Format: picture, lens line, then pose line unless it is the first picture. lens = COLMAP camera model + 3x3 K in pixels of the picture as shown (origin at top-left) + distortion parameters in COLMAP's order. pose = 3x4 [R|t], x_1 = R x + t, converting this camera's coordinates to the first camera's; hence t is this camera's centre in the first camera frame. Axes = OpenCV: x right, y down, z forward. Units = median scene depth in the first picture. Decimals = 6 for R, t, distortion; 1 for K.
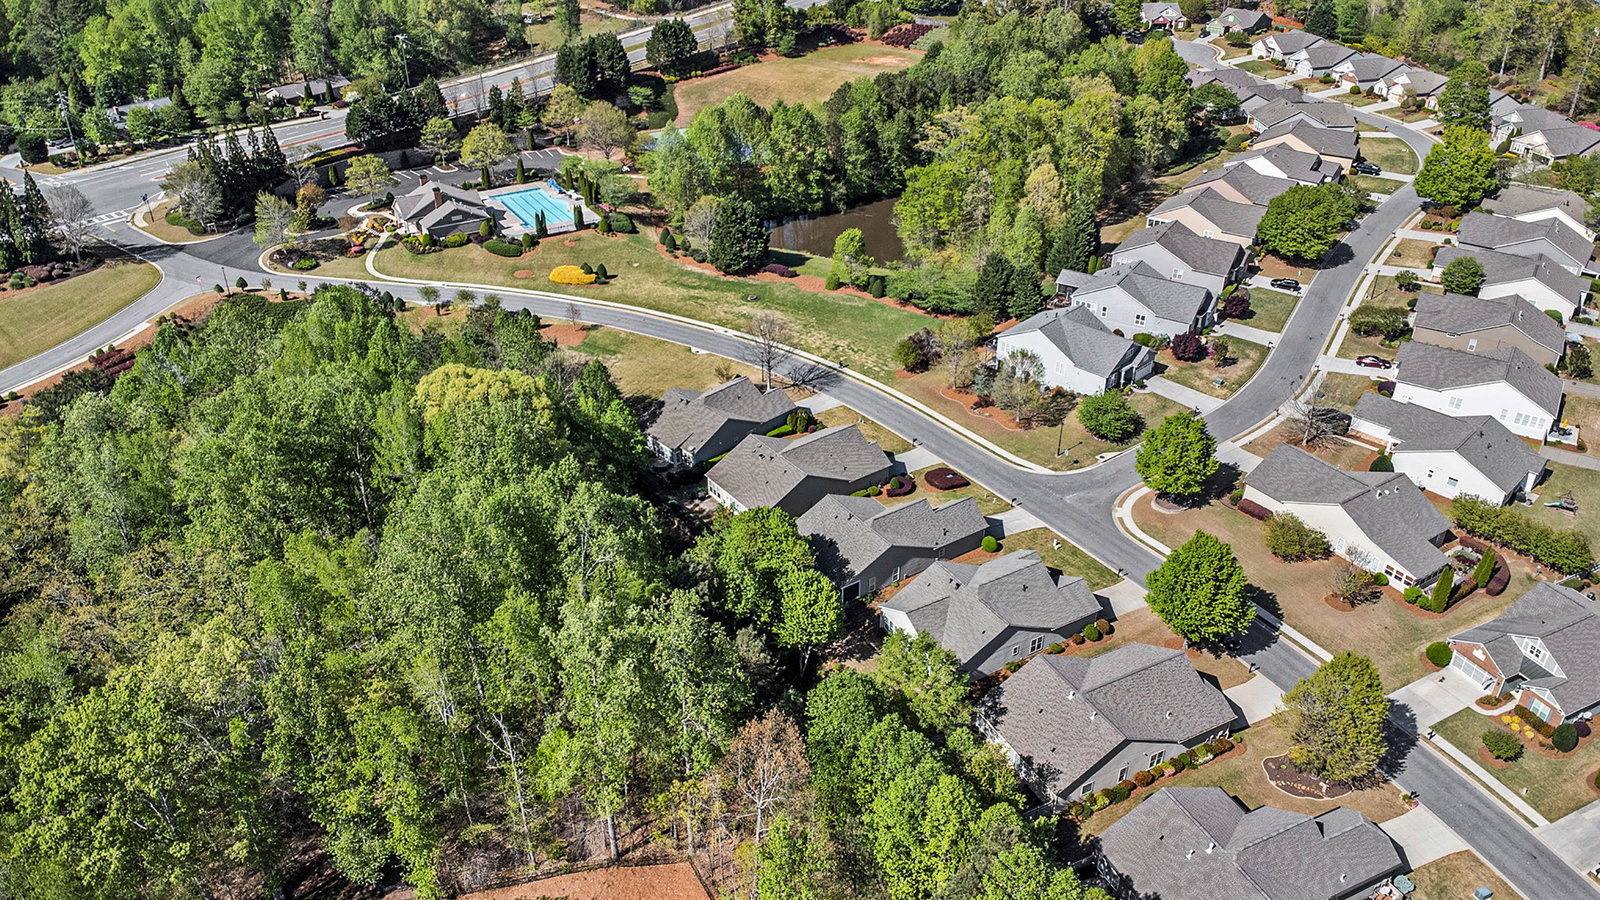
lens RADIAL K [[1155.2, 0, 796.8], [0, 1155.2, 449.2], [0, 0, 1]] dist [0.014770, -0.012594]
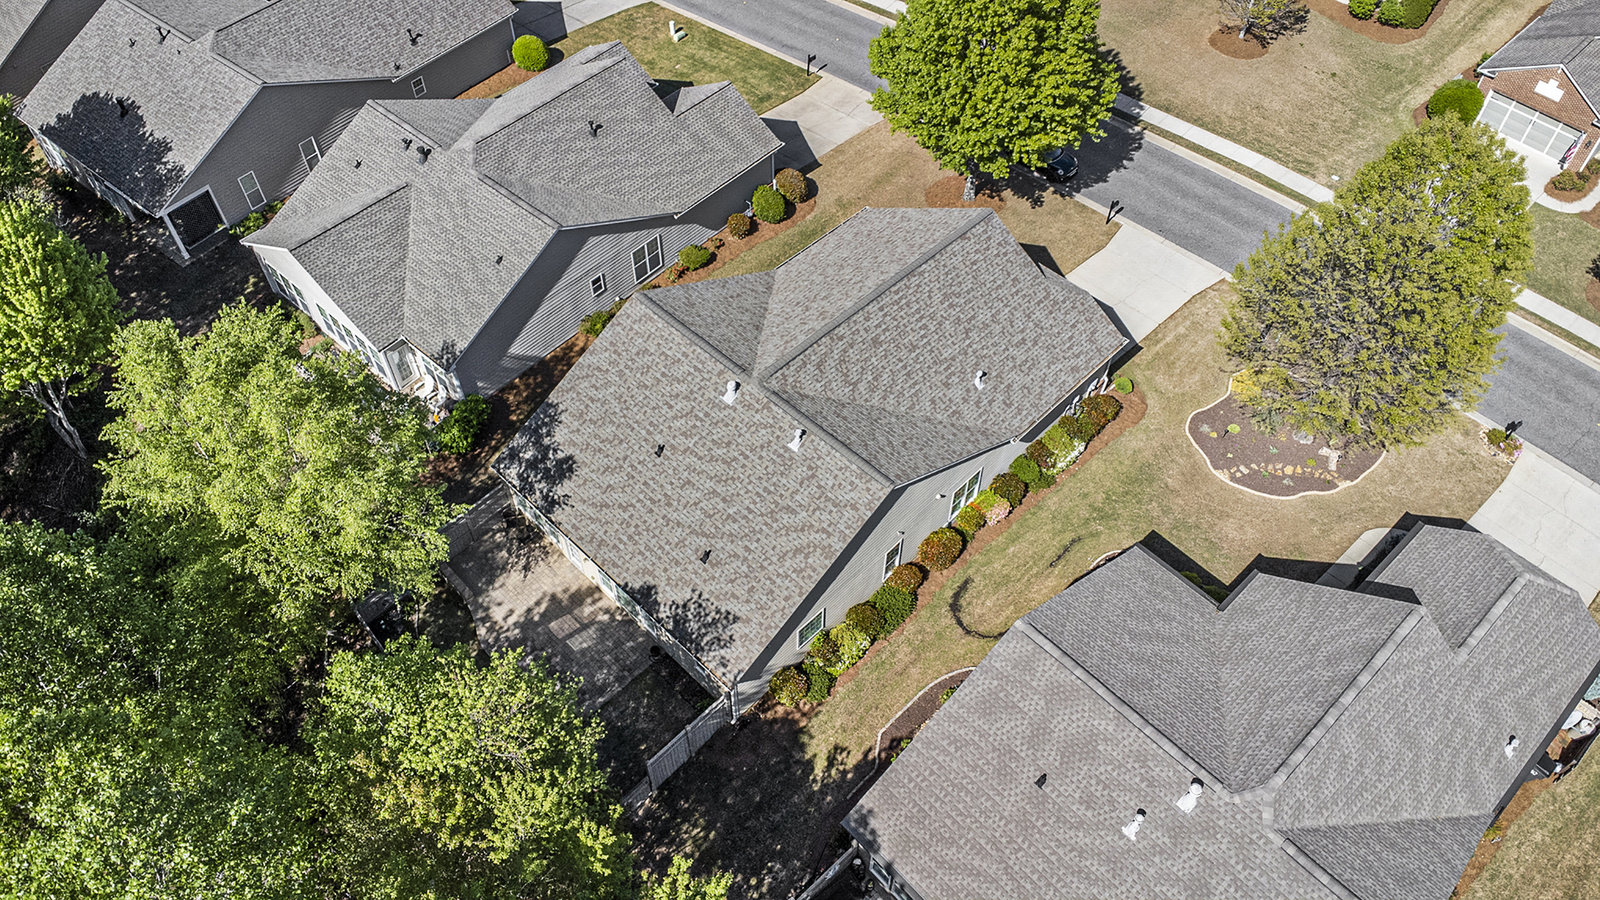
lens RADIAL K [[1155.2, 0, 805.1], [0, 1155.2, 448.8], [0, 0, 1]] dist [0.014770, -0.012594]
pose [[0.949439, -0.240209, 0.202152, 0.166018], [0.155992, 0.919727, 0.360233, 0.093155], [-0.272457, -0.310485, 0.910695, 0.600929]]
